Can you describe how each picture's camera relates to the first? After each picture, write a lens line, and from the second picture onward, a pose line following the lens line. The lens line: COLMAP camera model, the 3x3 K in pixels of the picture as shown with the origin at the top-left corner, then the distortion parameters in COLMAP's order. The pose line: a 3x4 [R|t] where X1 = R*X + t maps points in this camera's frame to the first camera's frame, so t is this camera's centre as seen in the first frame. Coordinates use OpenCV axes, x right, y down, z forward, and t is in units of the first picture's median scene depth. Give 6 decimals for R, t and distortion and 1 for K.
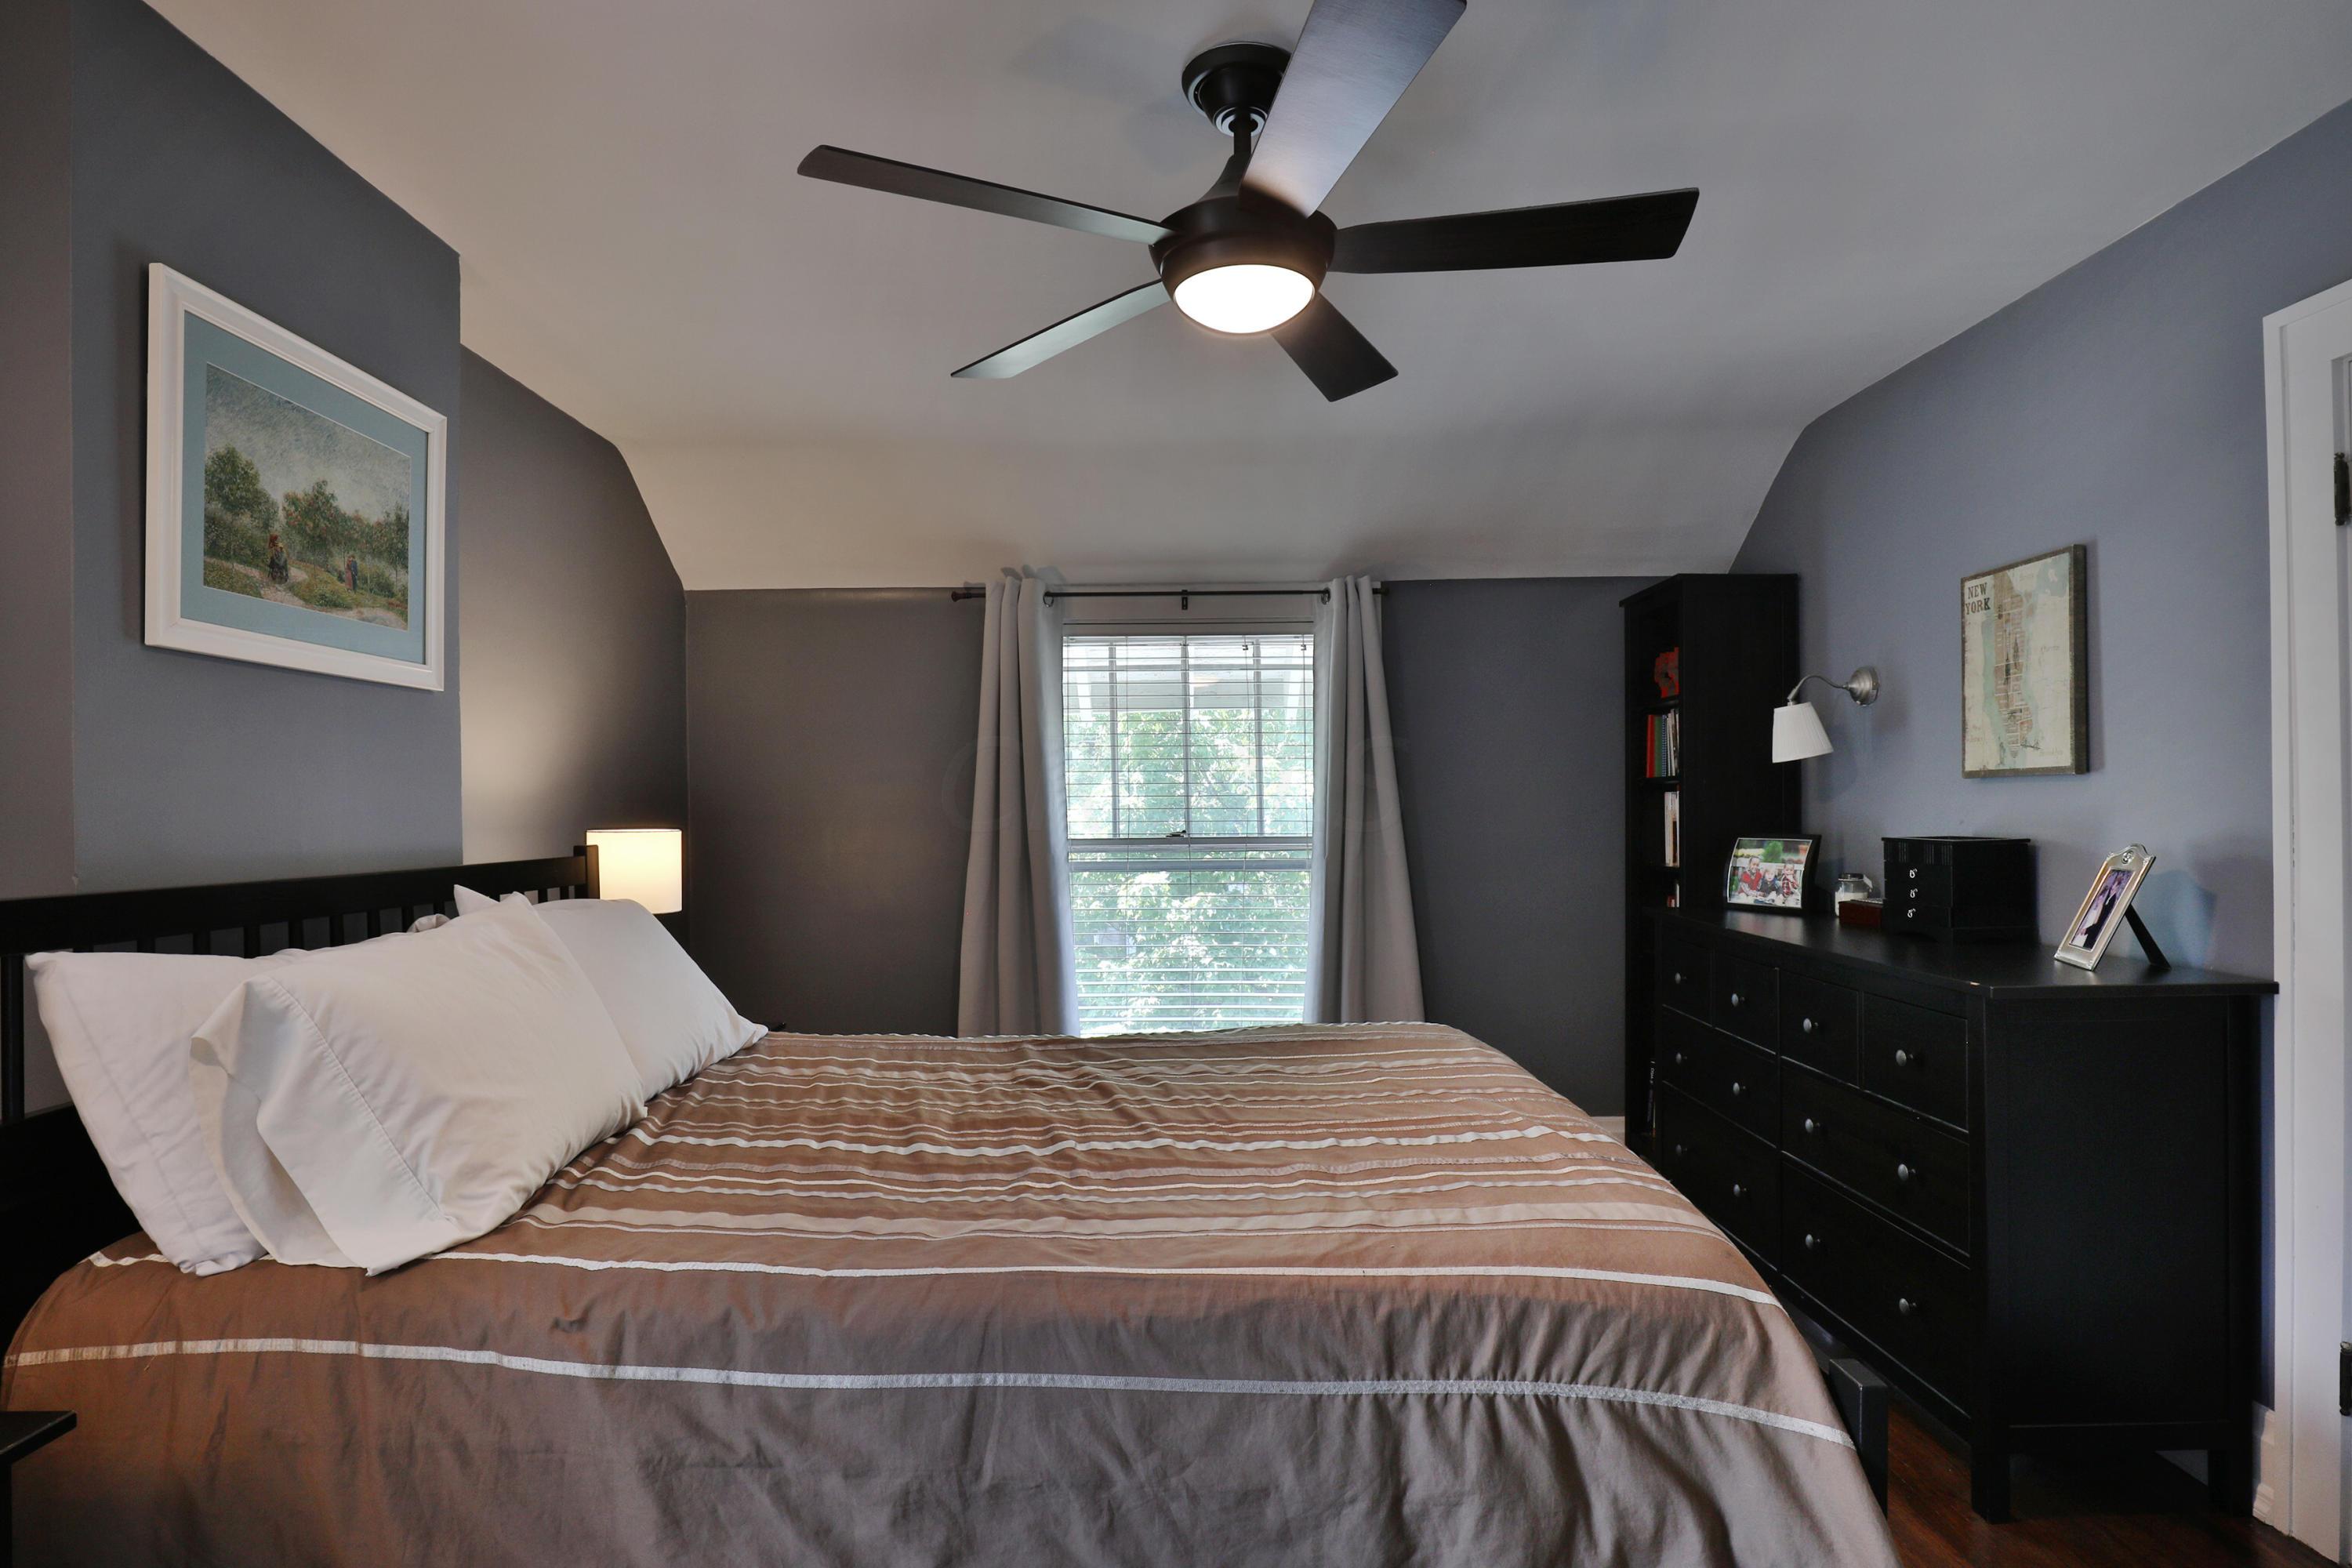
lens RADIAL K [[1249.4, 0, 1176.0], [0, 1249.4, 784.0], [0, 0, 1]] dist [-0.017010, 0.001030]
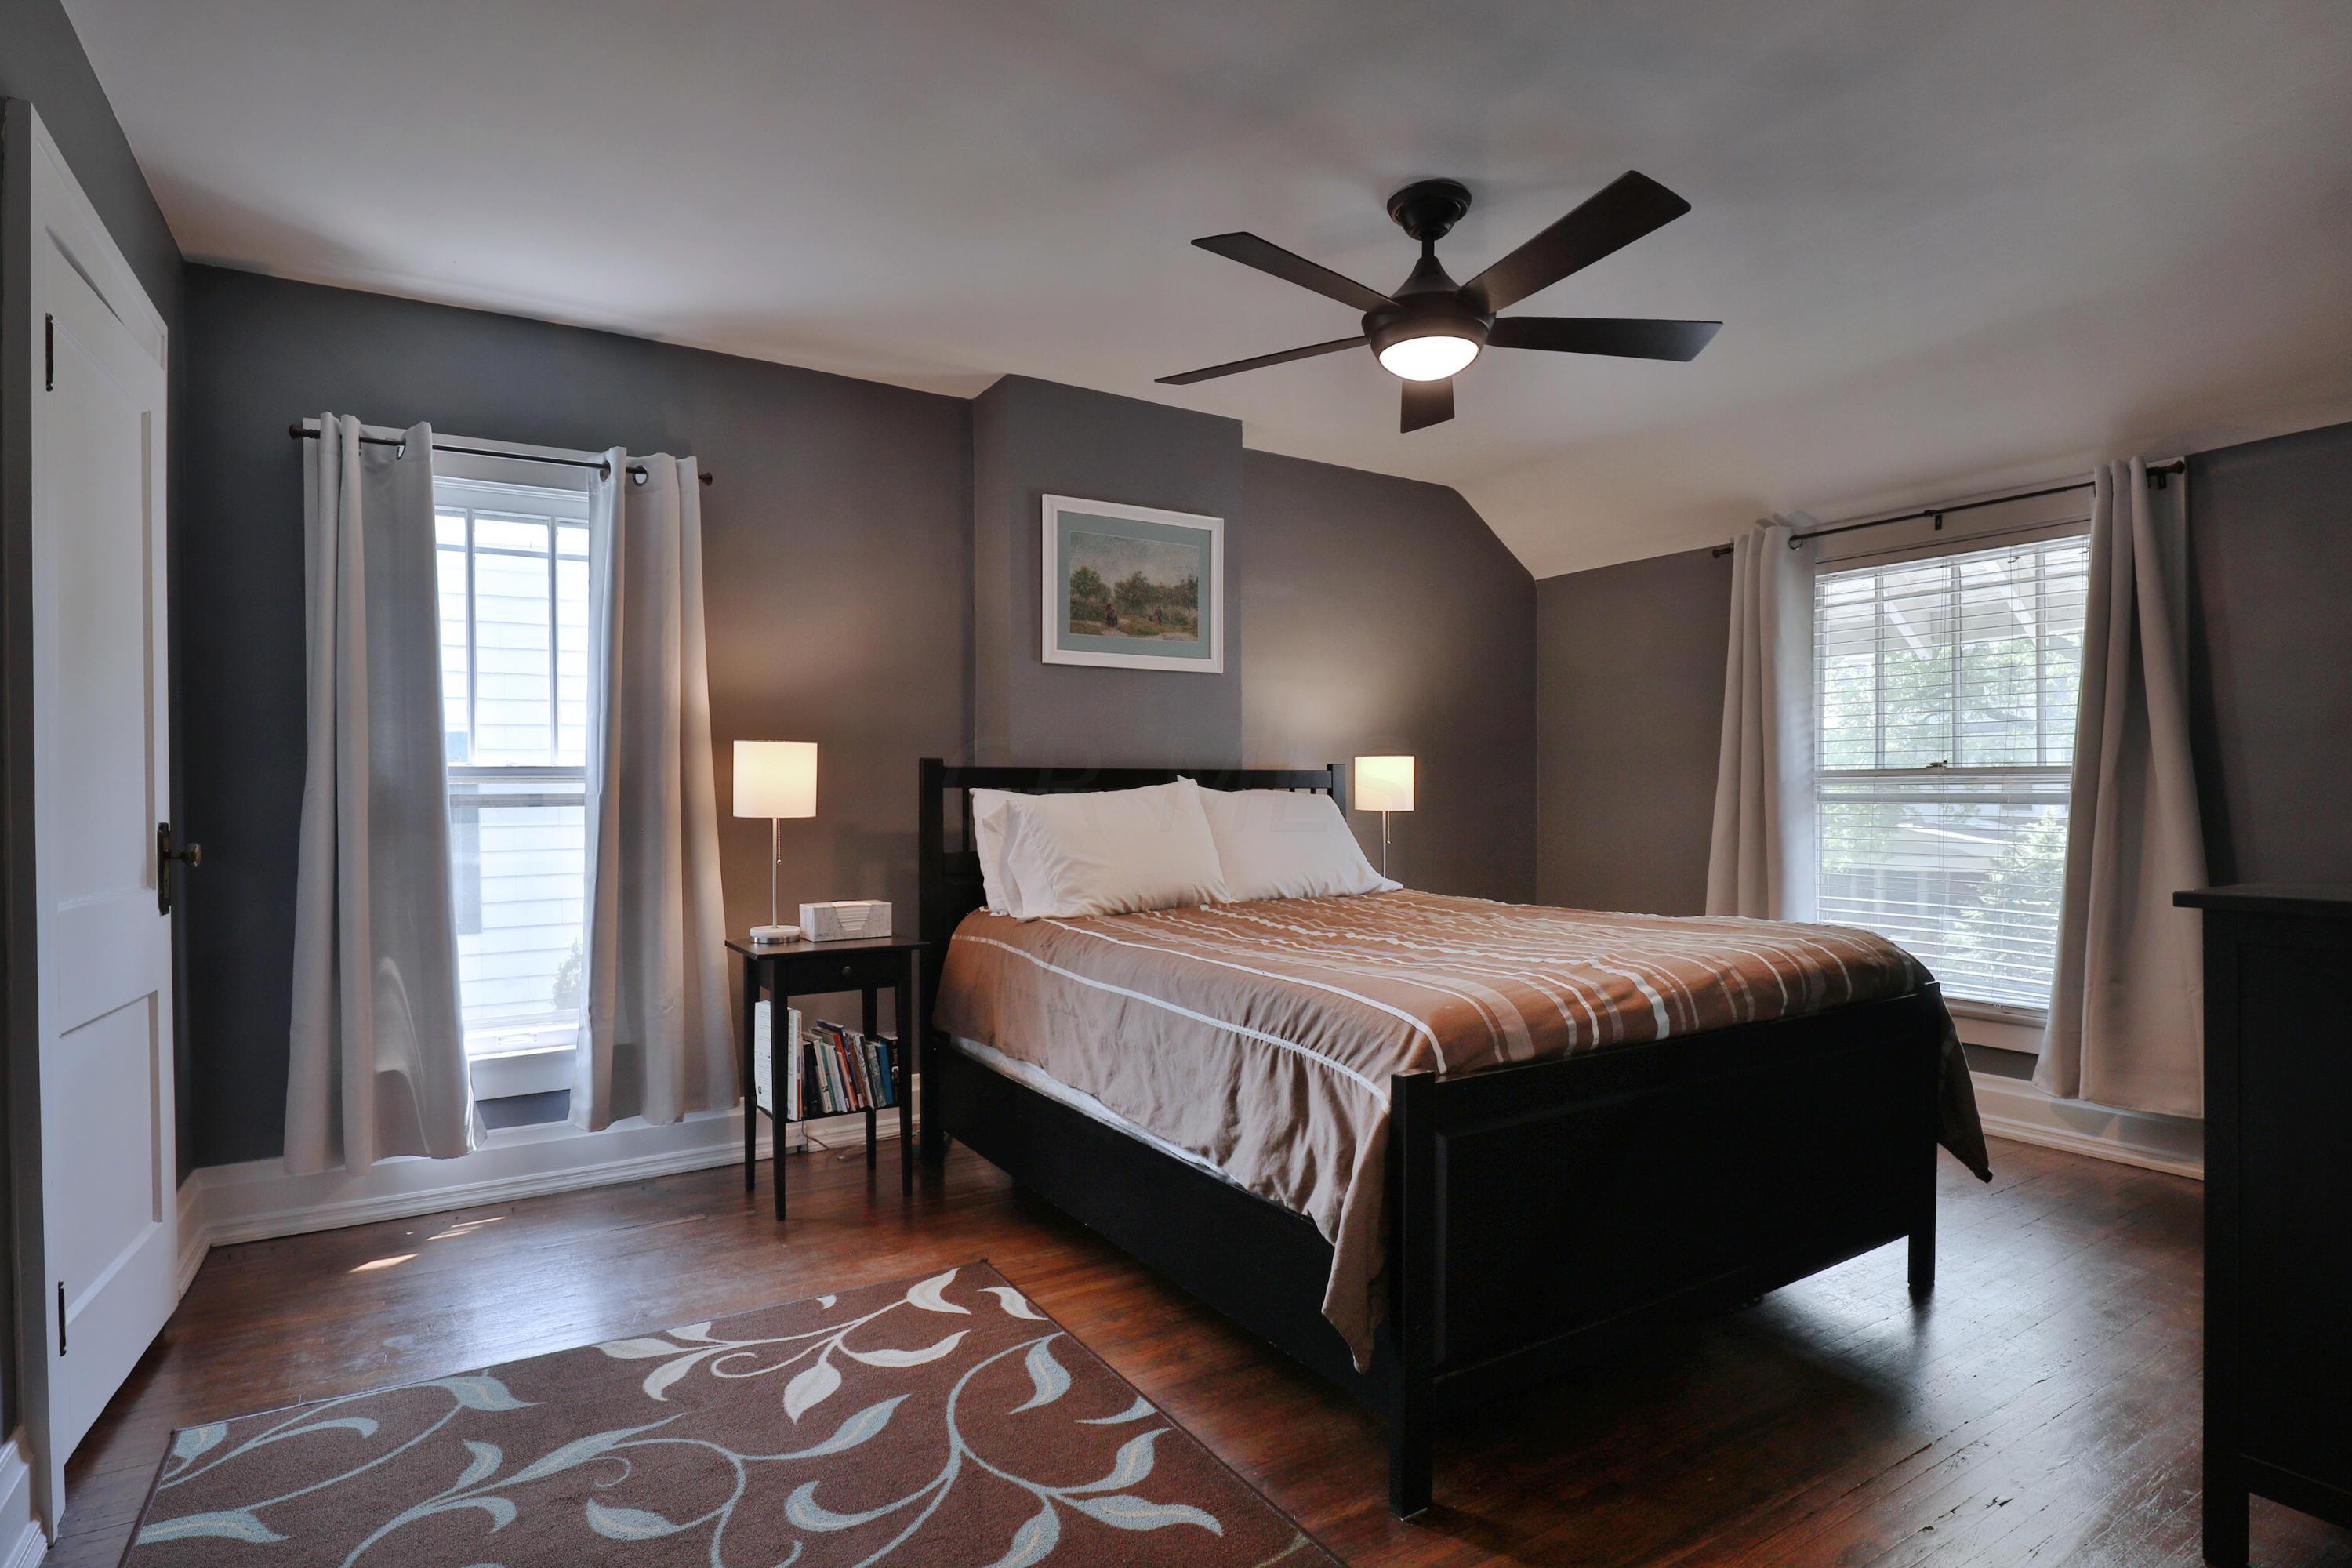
lens RADIAL K [[1249.4, 0, 1176.0], [0, 1249.4, 784.0], [0, 0, 1]] dist [-0.017010, 0.001030]
pose [[0.520190, 0.000981, -0.854050, 1.106134], [0.015088, 0.999833, 0.010338, 0.079259], [0.853917, -0.018263, 0.520088, 0.005634]]
